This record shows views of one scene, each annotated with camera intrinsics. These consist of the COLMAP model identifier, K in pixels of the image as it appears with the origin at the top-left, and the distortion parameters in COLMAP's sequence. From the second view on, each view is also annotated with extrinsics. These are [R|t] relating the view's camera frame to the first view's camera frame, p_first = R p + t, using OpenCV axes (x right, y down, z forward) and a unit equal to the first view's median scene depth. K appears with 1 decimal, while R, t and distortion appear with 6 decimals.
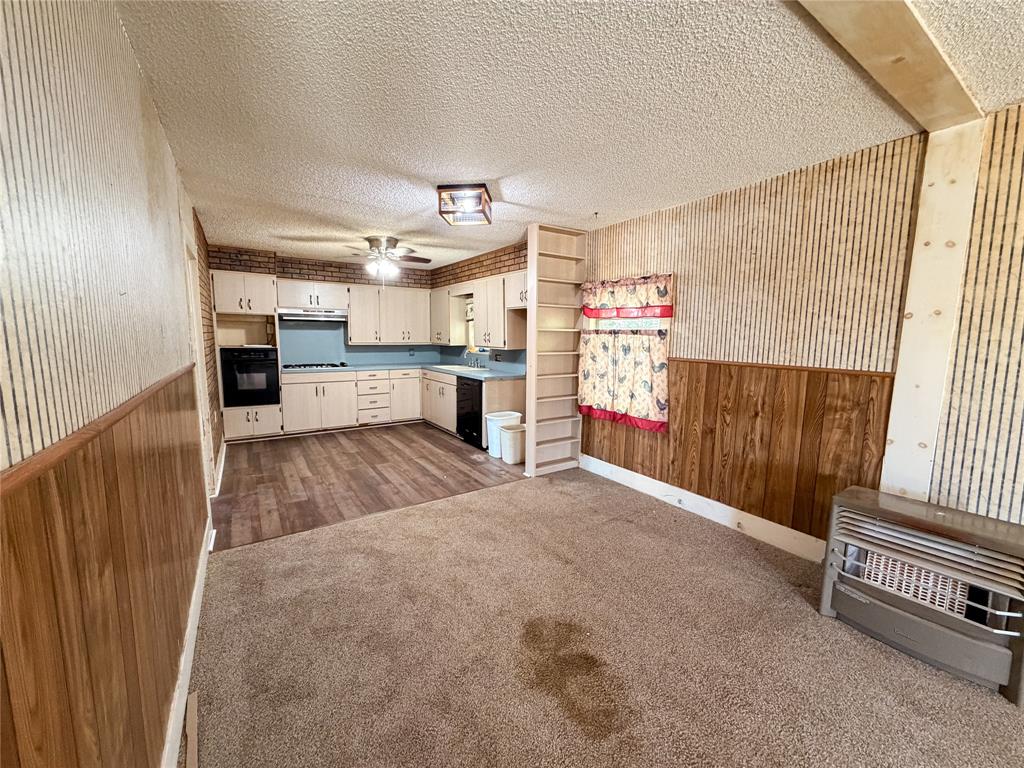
lens RADIAL K [[412.1, 0, 512.0], [0, 412.1, 384.0], [0, 0, 1]] dist [-0.000120, -0.000030]
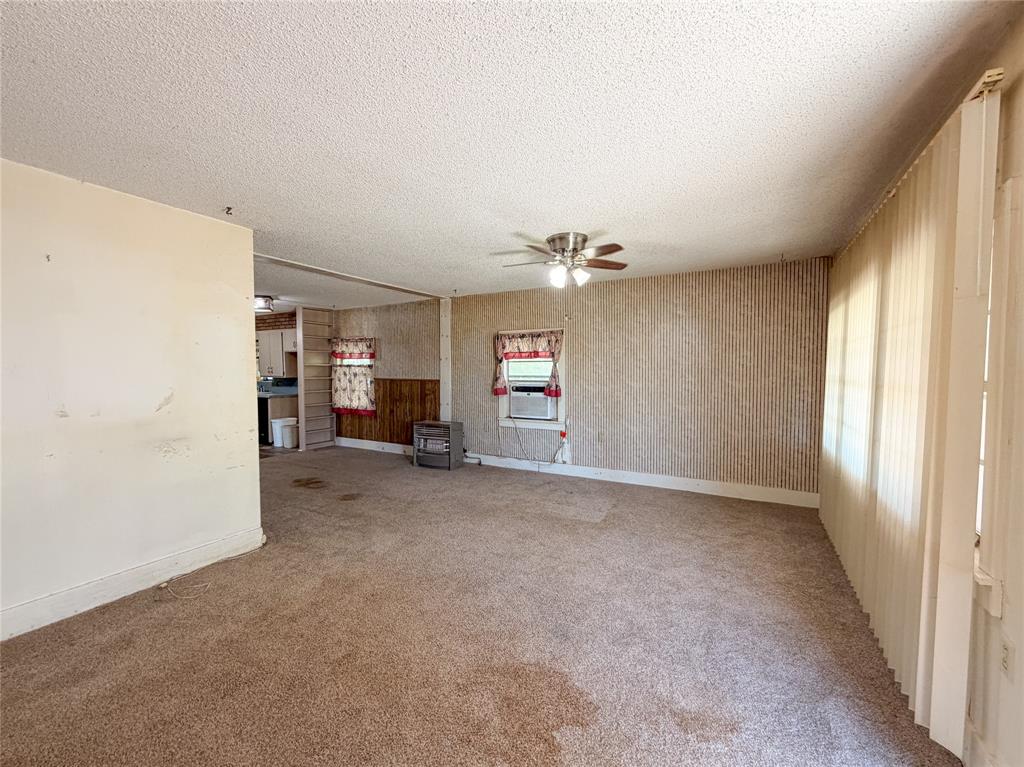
lens RADIAL K [[422.1, 0, 512.0], [0, 422.1, 383.5], [0, 0, 1]] dist [-0.002093, -0.000069]
pose [[0.890532, -0.027219, 0.454106, 0.030395], [0.065226, 0.995534, -0.068240, 0.120069], [-0.450220, 0.090390, 0.888331, -0.928628]]
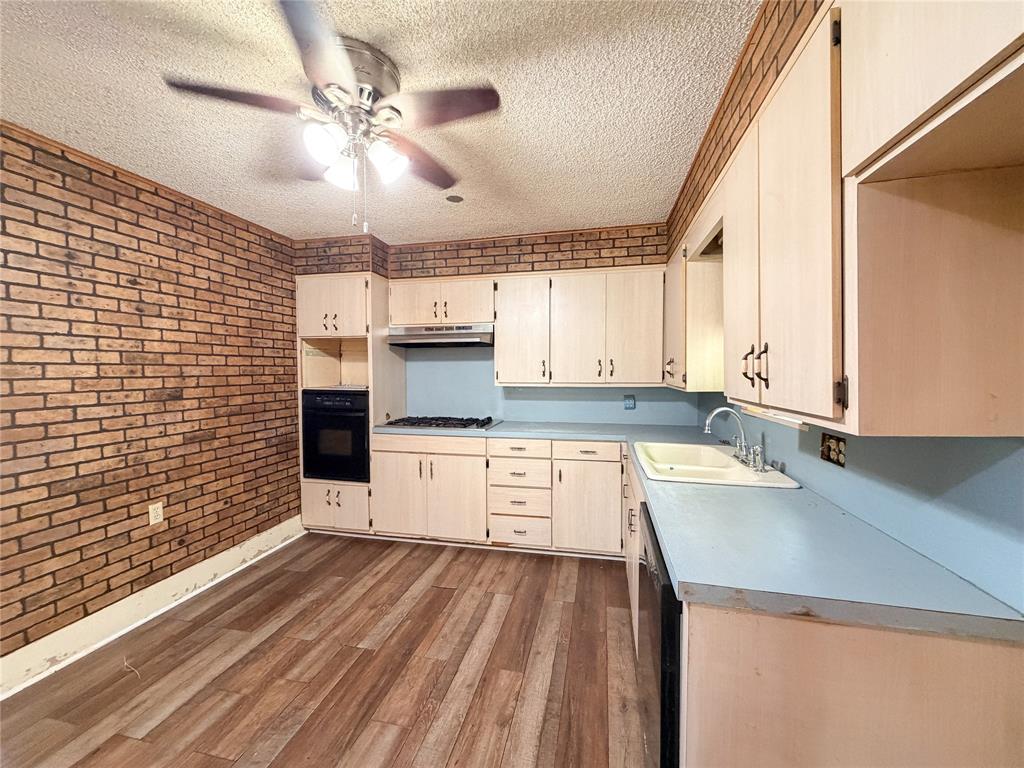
lens RADIAL K [[407.8, 0, 509.3], [0, 407.8, 384.6], [0, 0, 1]] dist [-0.001057, -0.000029]
pose [[0.693957, 0.008805, -0.719963, 0.007955], [-0.076197, 0.995208, -0.061273, -0.095481], [0.715973, 0.097379, 0.691303, 0.932873]]
